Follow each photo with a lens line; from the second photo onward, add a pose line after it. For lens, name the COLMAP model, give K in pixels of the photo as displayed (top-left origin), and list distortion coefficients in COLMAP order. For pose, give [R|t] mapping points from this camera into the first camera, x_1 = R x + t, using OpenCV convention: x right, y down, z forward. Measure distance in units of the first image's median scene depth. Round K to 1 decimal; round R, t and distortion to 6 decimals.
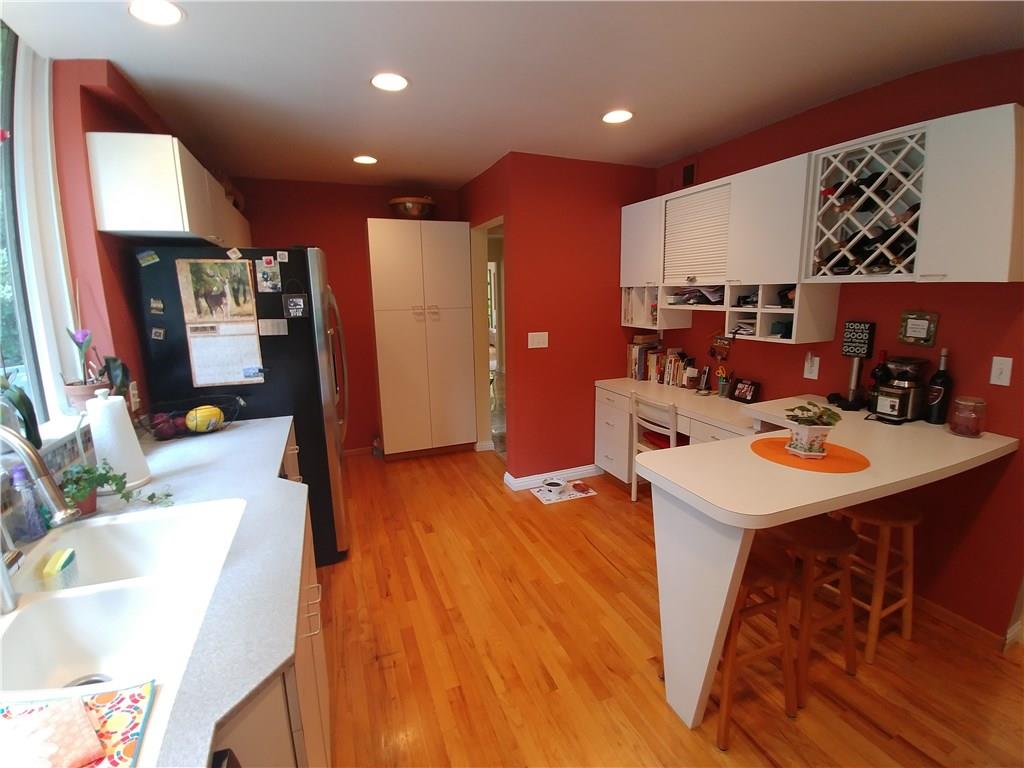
lens RADIAL K [[457.3, 0, 512.0], [0, 457.3, 384.0], [0, 0, 1]] dist [-0.016813, 0.000961]
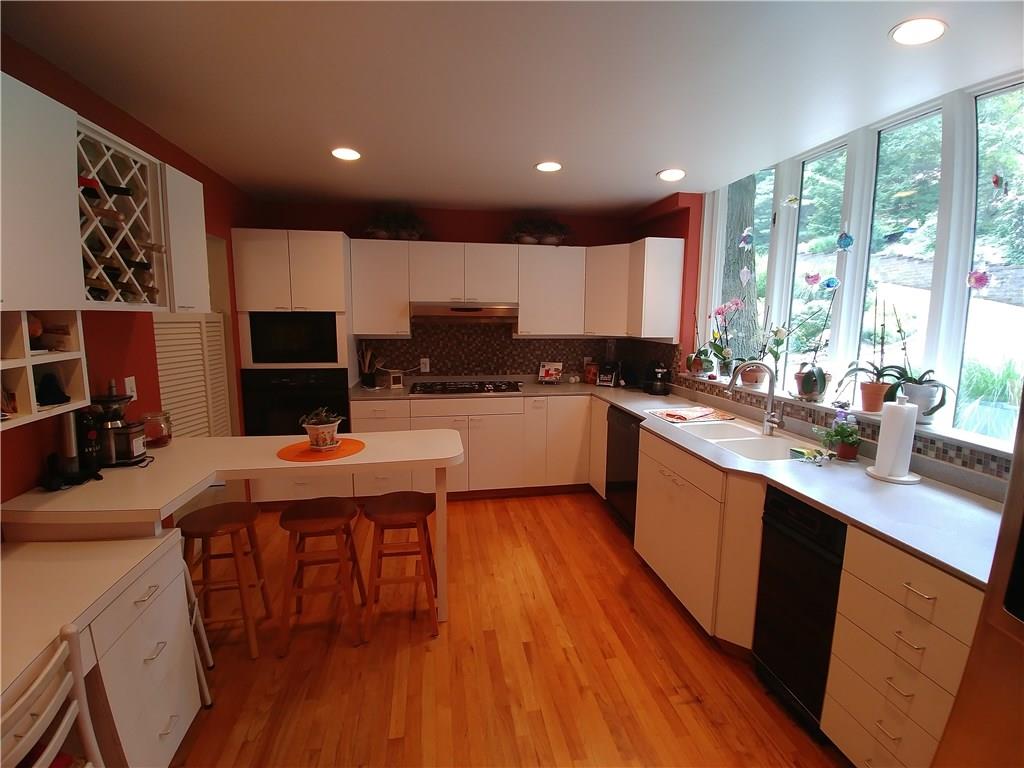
lens RADIAL K [[451.3, 0, 514.0], [0, 451.3, 380.0], [0, 0, 1]] dist [-0.018407, 0.000128]
pose [[-0.978729, -0.017505, 0.204407, -0.086319], [0.050763, 0.944707, 0.323962, -0.313465], [-0.198776, 0.327447, -0.923724, 1.550855]]
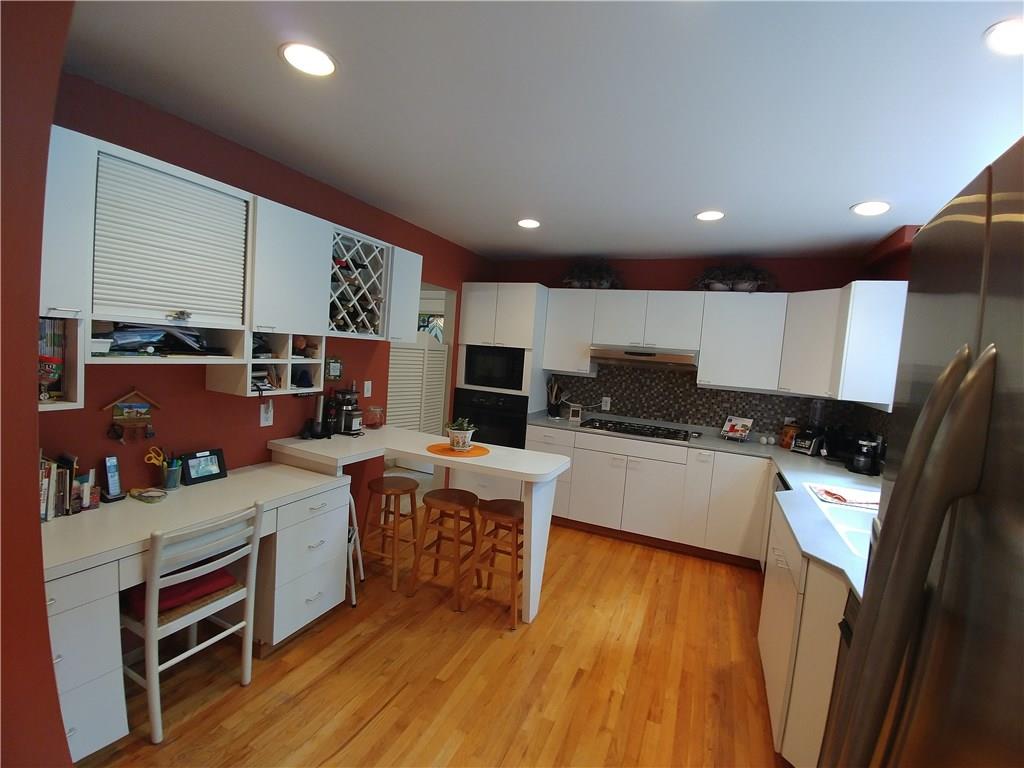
lens RADIAL K [[457.3, 0, 512.0], [0, 457.3, 384.0], [0, 0, 1]] dist [-0.016813, 0.000961]
pose [[-0.693228, -0.087636, 0.715370, -0.498352], [0.082834, 0.976314, 0.199872, -0.305427], [-0.715942, 0.197814, -0.669549, 1.505319]]
